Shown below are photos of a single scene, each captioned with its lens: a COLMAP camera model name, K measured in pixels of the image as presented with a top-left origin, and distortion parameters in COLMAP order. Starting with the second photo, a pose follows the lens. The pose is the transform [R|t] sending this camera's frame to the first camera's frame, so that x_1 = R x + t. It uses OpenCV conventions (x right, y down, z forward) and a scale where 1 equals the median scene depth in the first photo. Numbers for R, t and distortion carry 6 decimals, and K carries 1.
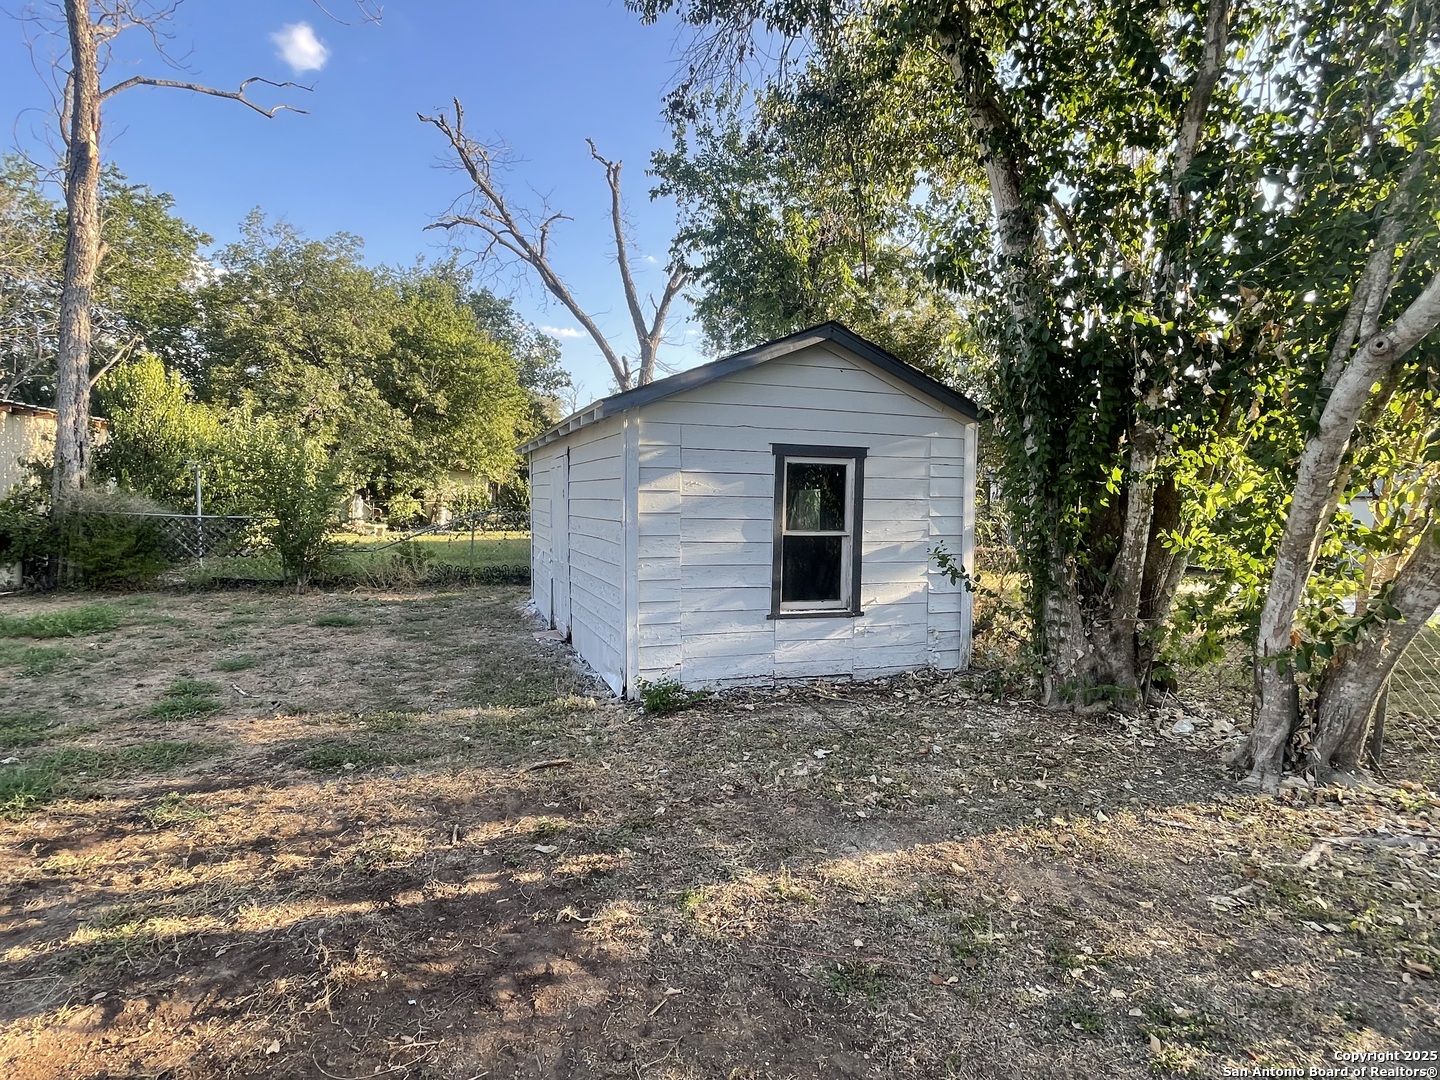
lens RADIAL K [[761.1, 0, 713.2], [0, 761.1, 541.1], [0, 0, 1]] dist [-0.003673, -0.000647]
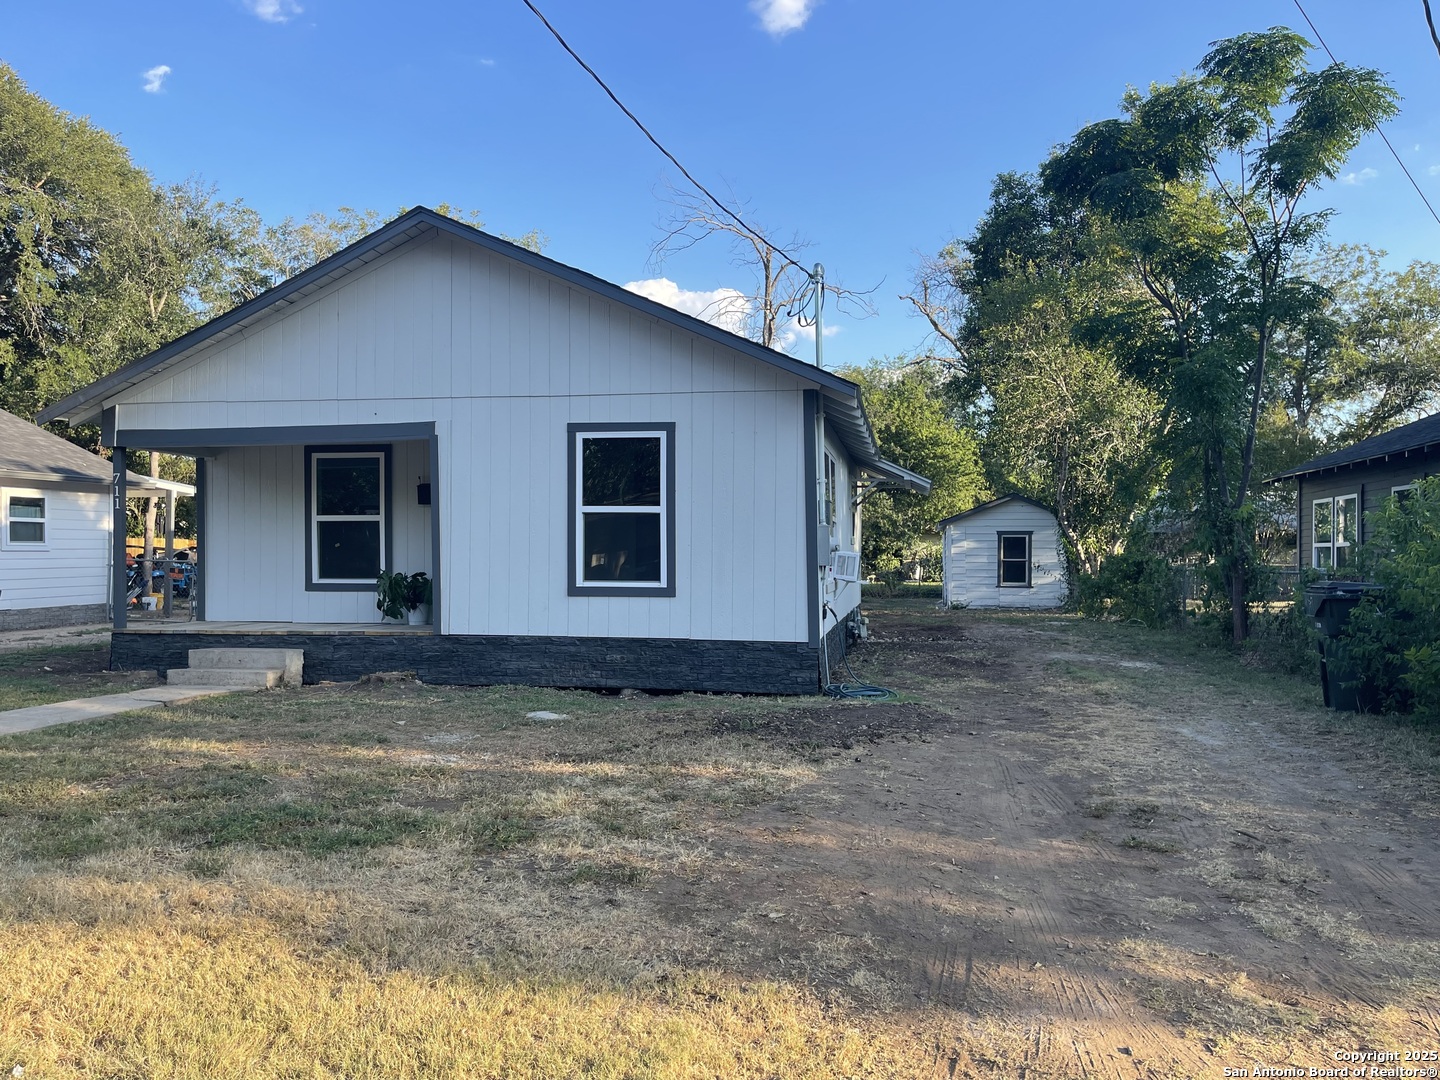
lens RADIAL K [[1137.8, 0, 719.7], [0, 1137.8, 543.6], [0, 0, 1]] dist [0.011181, 0.000333]
pose [[0.861796, -0.017164, -0.506964, 0.374388], [-0.020968, 0.997368, -0.069411, 0.069794], [0.506821, 0.070448, 0.859168, -0.919341]]
